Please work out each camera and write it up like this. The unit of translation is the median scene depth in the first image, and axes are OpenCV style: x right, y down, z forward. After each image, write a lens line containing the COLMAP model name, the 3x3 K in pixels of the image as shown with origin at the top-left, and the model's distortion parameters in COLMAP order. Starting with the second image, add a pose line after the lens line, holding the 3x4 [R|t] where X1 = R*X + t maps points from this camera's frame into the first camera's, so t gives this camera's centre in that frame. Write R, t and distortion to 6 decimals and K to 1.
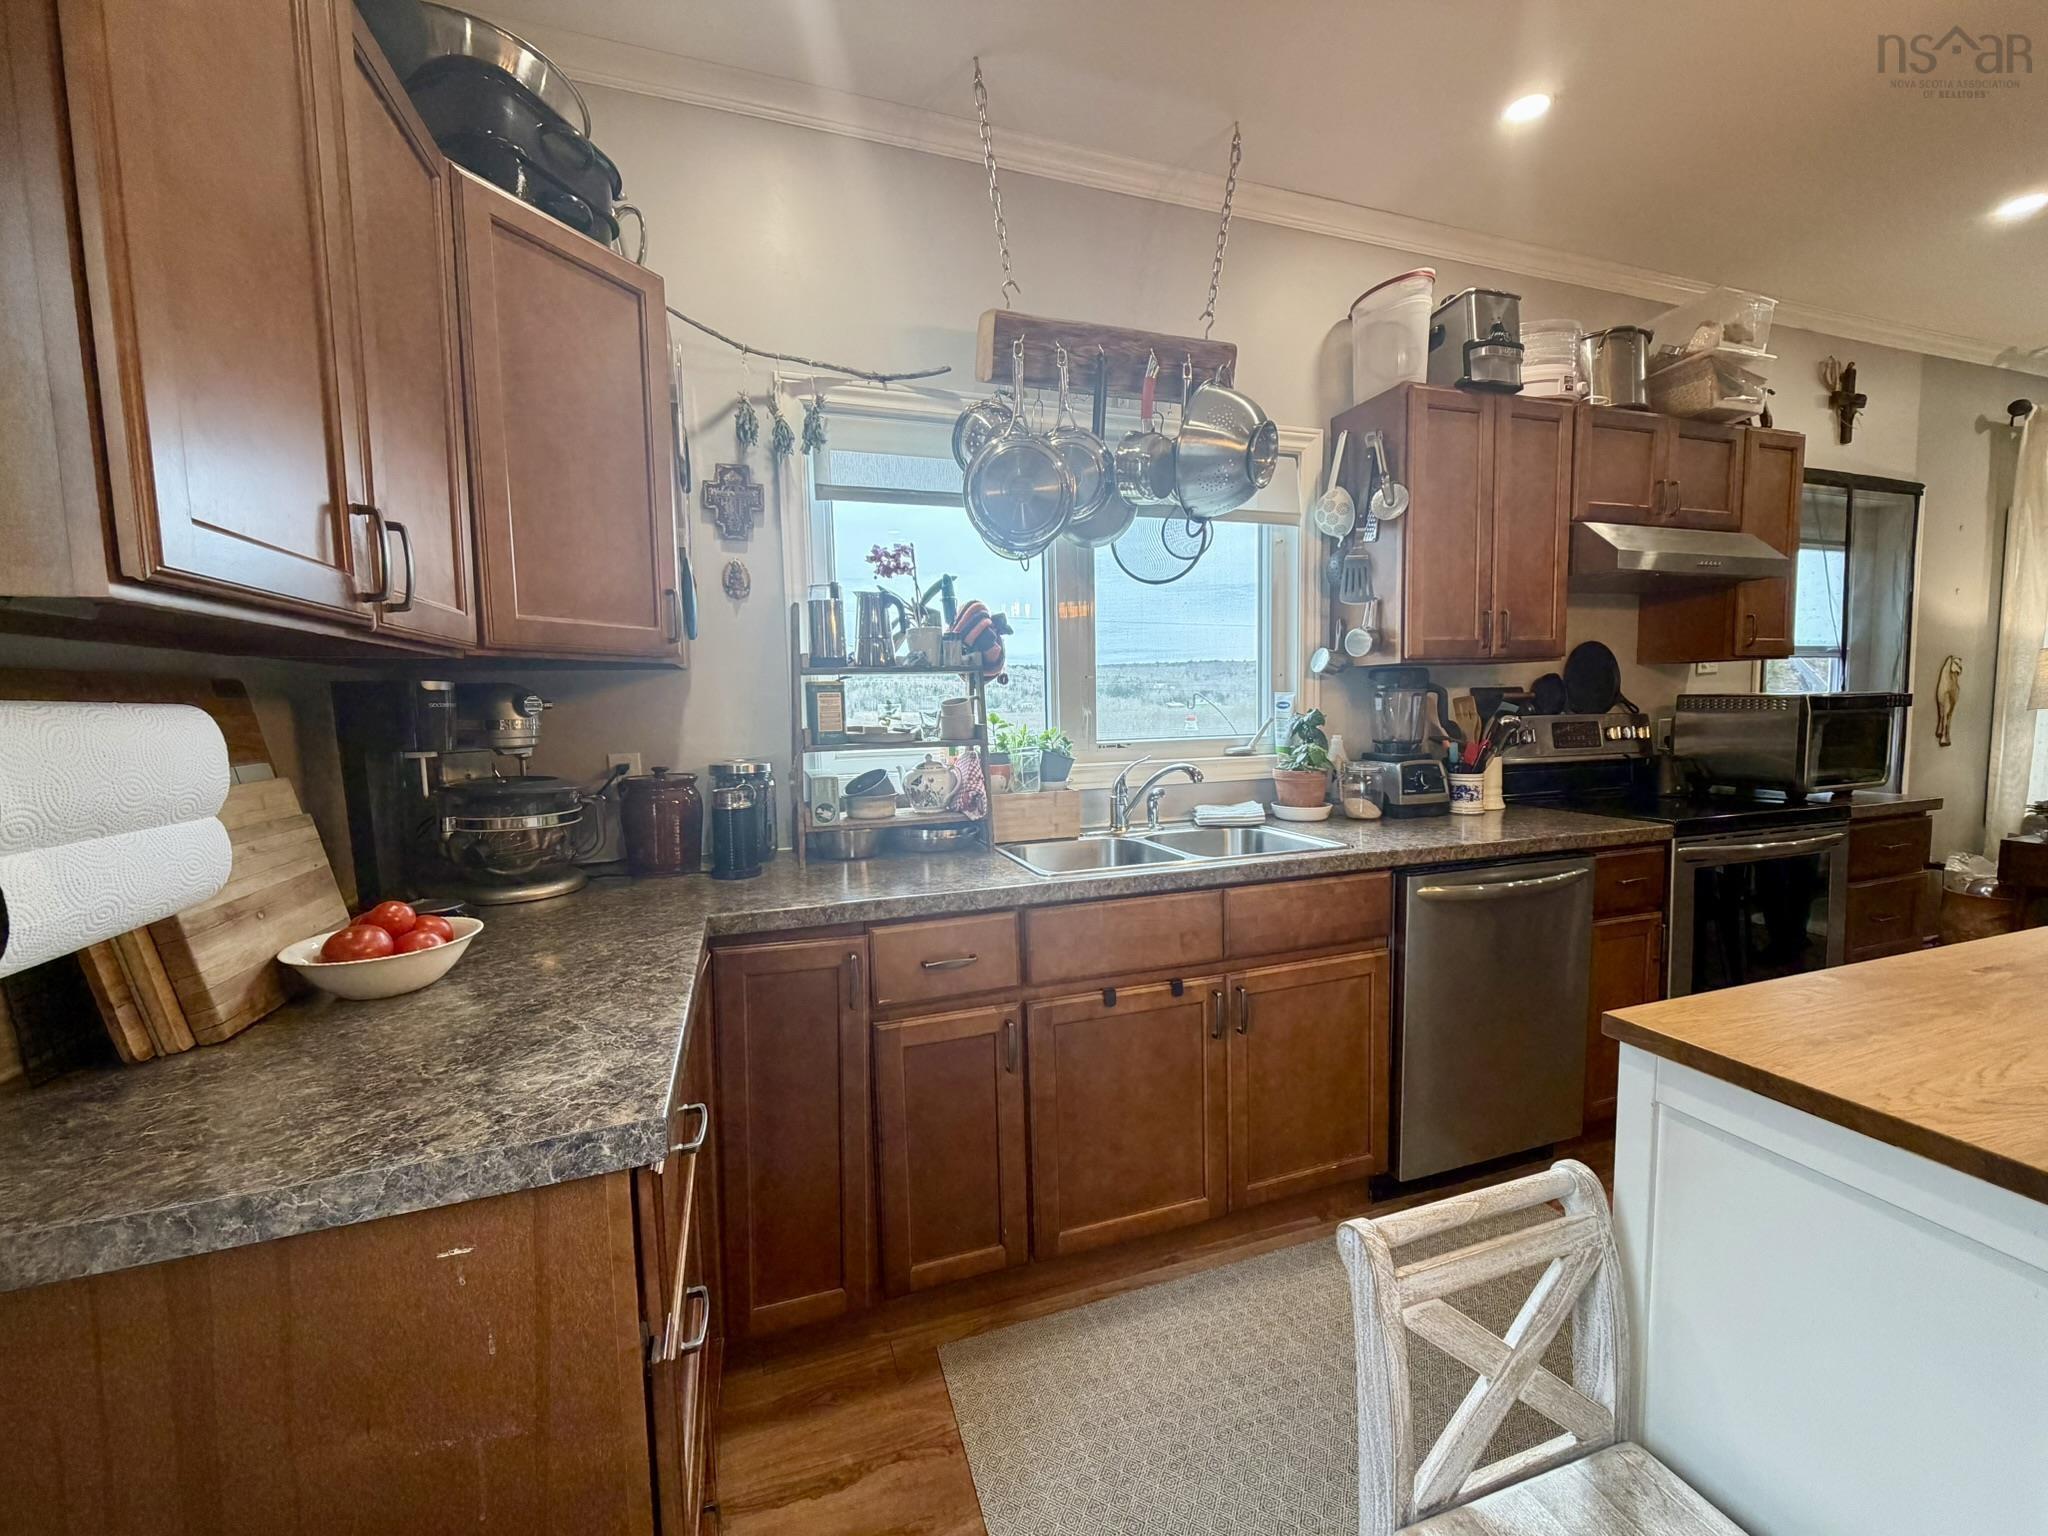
lens RADIAL K [[812.6, 0, 1025.6], [0, 812.6, 764.6], [0, 0, 1]] dist [0.000504, 0.000022]
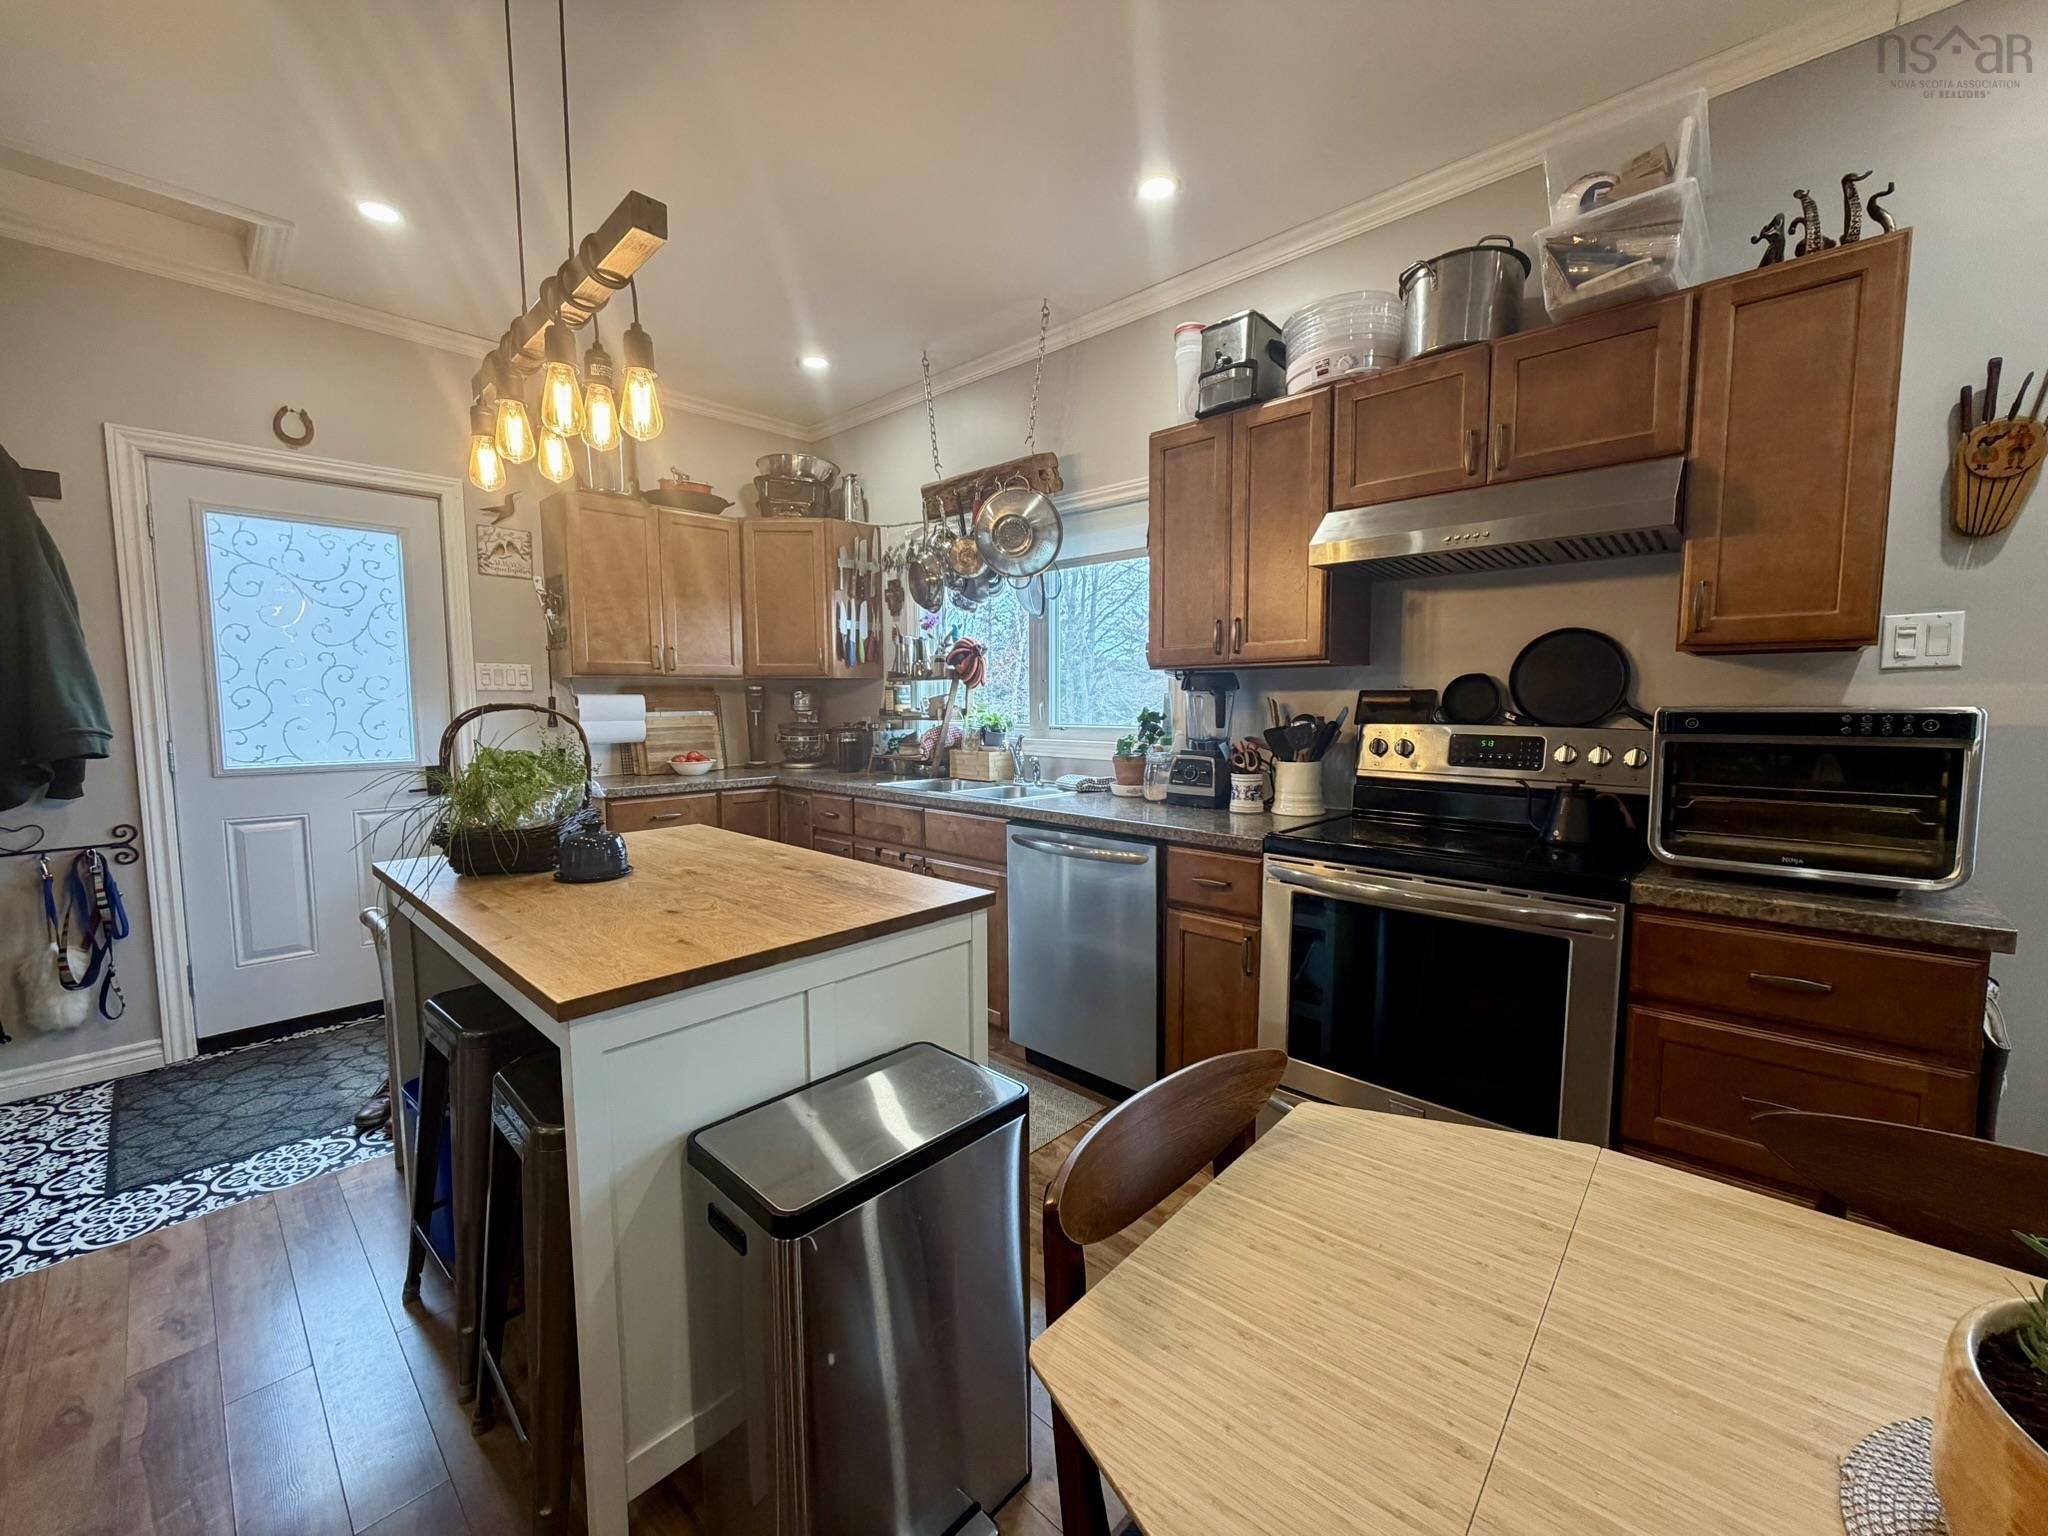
lens RADIAL K [[812.6, 0, 1025.5], [0, 812.6, 764.1], [0, 0, 1]] dist [0.000504, 0.000022]
pose [[0.472693, 0.094408, -0.876156, 1.627253], [-0.072197, 0.995051, 0.068268, -0.064657], [0.878265, 0.030986, 0.477169, 0.311737]]
